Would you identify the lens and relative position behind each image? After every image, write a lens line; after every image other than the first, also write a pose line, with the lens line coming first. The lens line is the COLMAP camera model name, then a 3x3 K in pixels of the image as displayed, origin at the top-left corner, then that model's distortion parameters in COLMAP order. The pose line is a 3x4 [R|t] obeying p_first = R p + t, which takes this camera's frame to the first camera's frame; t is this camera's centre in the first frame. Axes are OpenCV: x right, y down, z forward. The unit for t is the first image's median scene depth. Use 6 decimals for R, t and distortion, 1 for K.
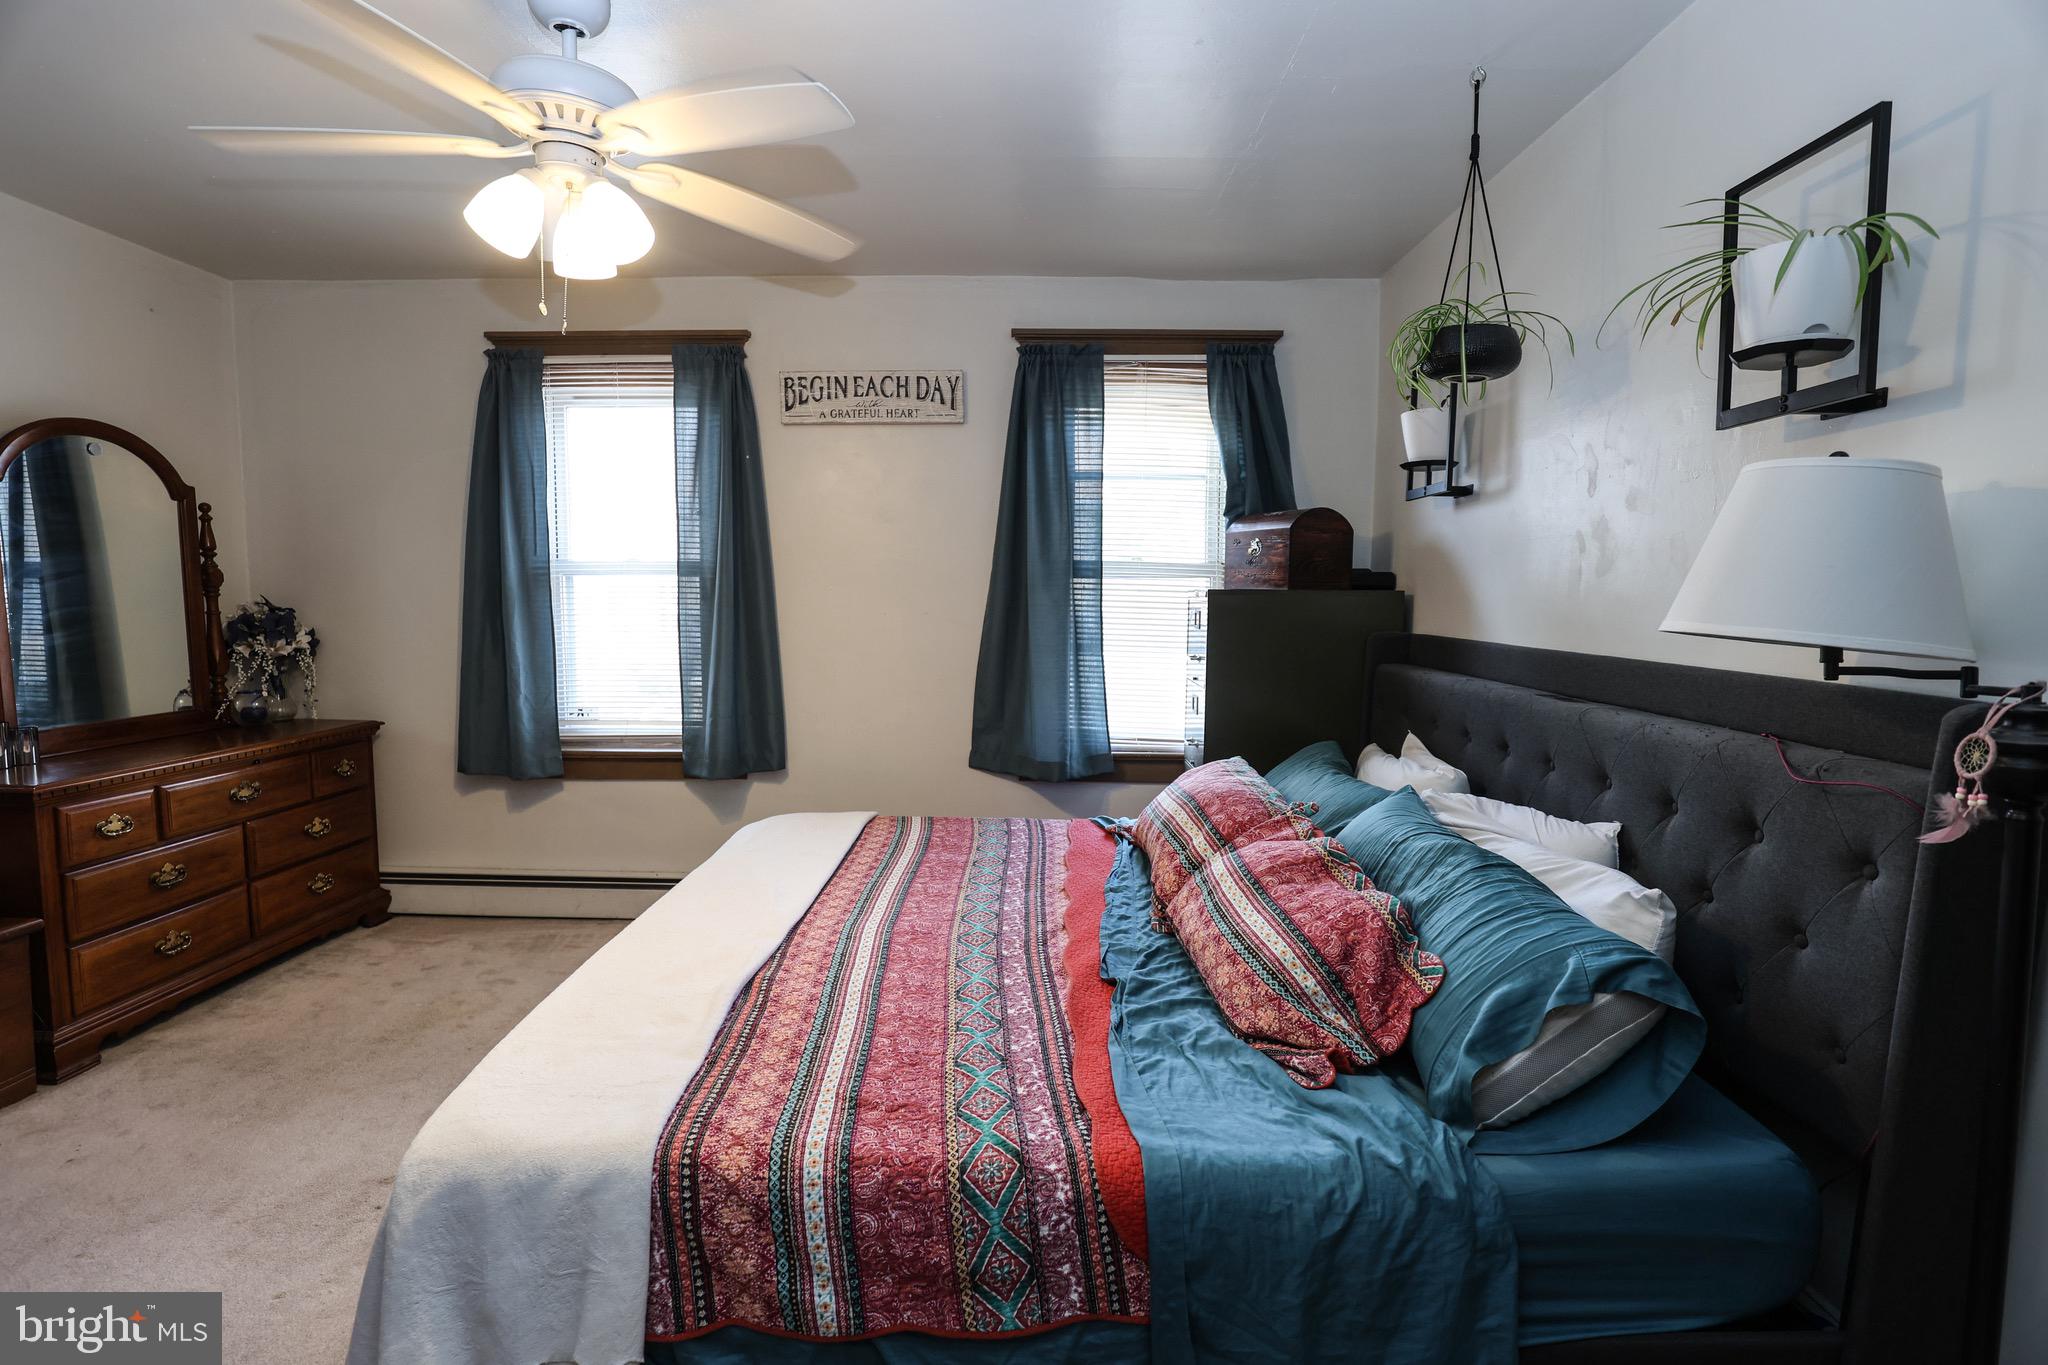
lens RADIAL K [[977.5, 0, 1015.5], [0, 977.5, 686.5], [0, 0, 1]] dist [-0.034136, 0.004904]
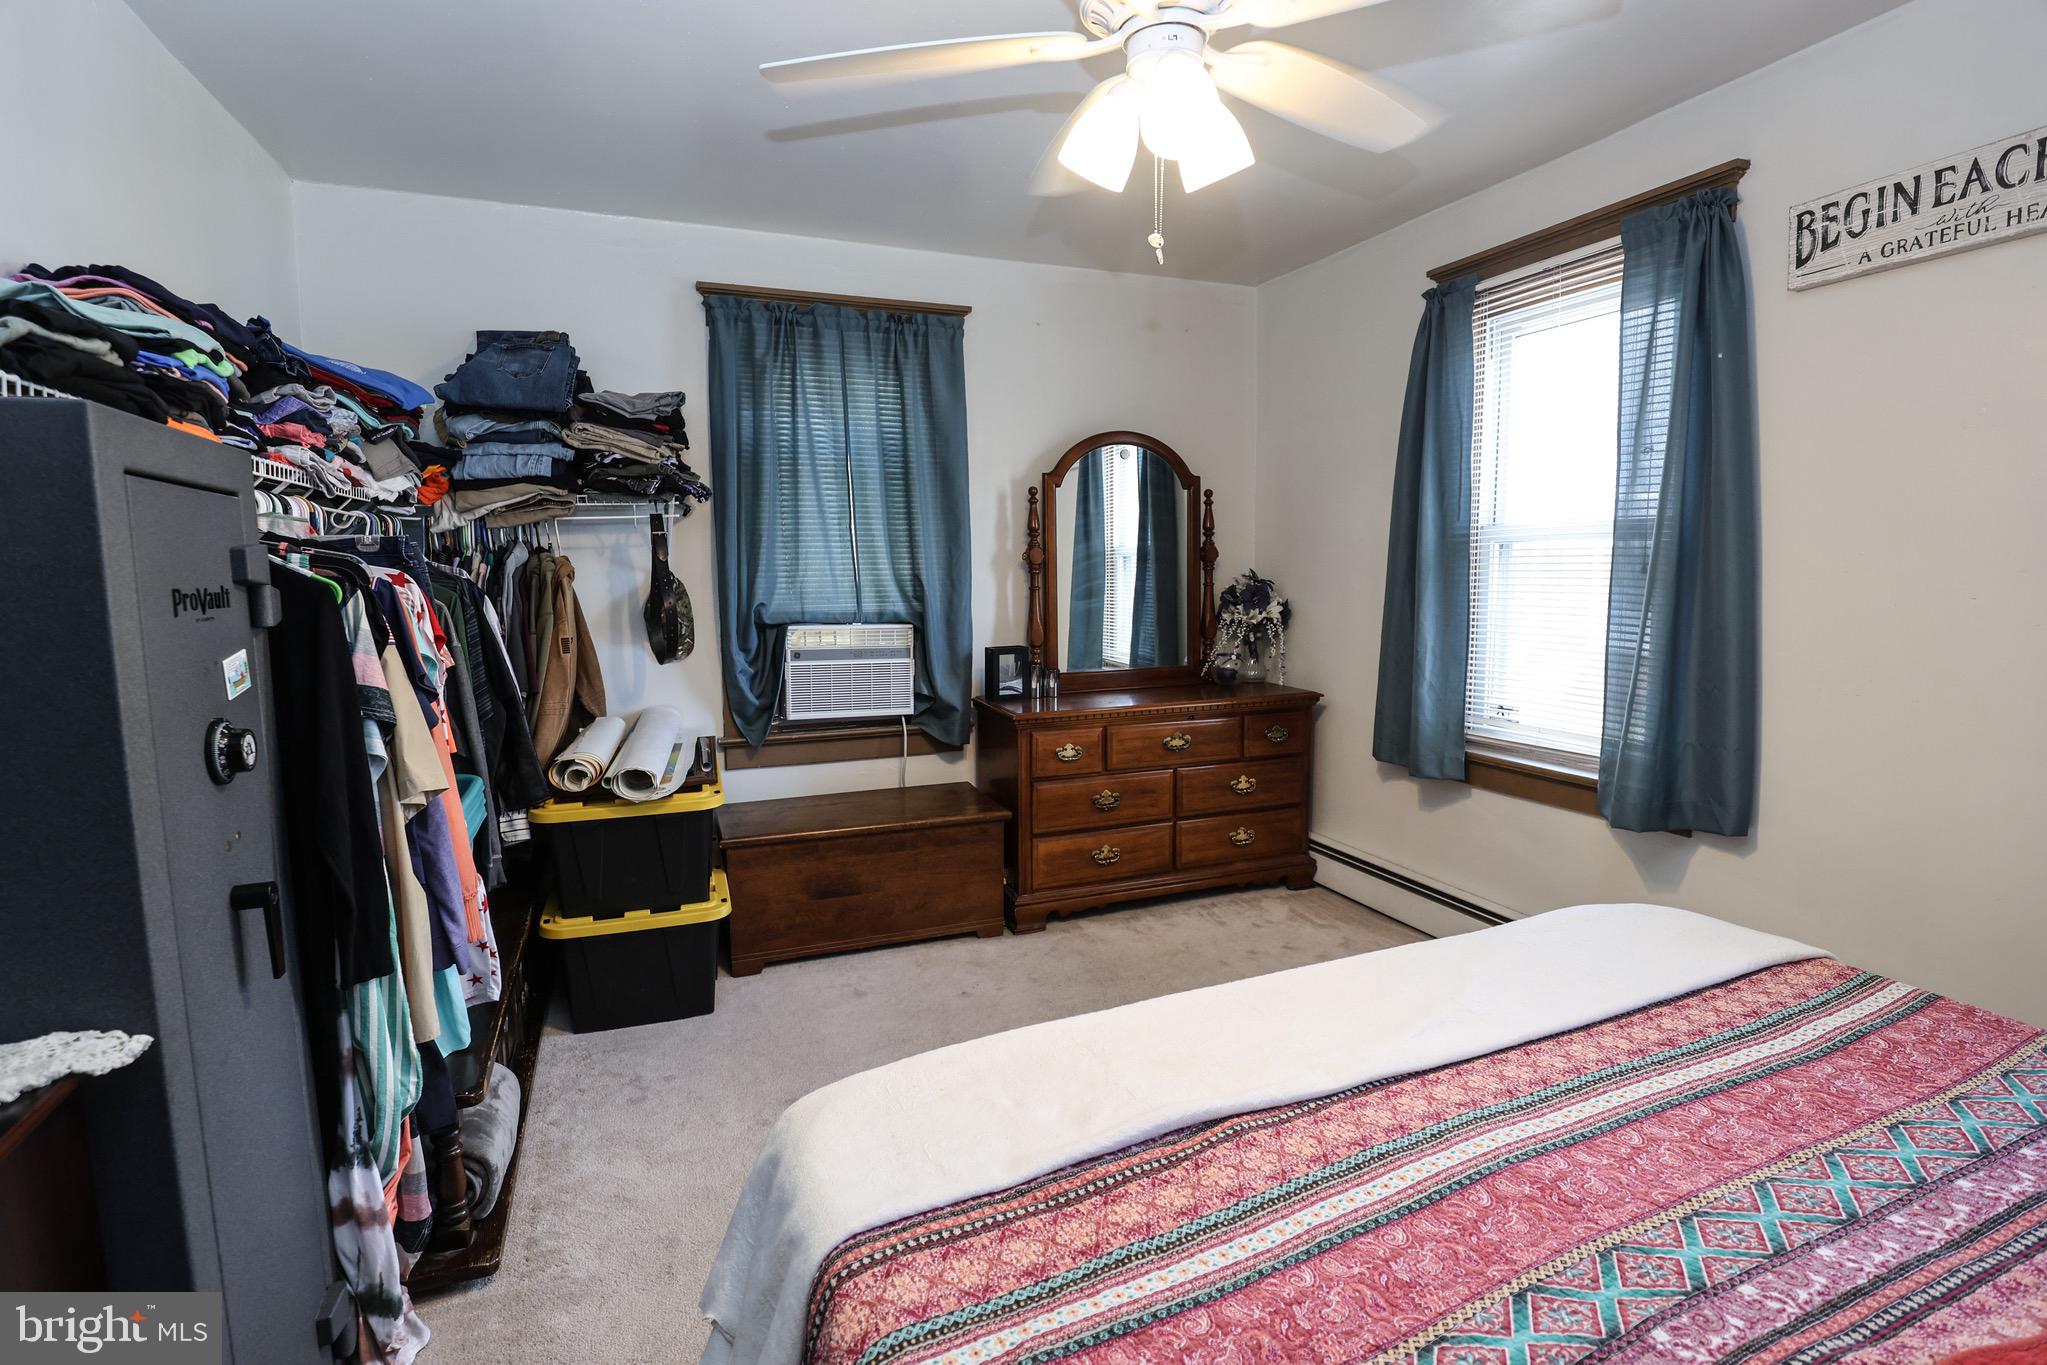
lens RADIAL K [[977.0, 0, 1028.2], [0, 977.0, 671.6], [0, 0, 1]] dist [-0.034136, 0.004904]
pose [[0.368828, 0.090468, -0.925084, 0.179000], [-0.071566, 0.995062, 0.068778, -0.036516], [0.926738, 0.040837, 0.373481, 0.353014]]
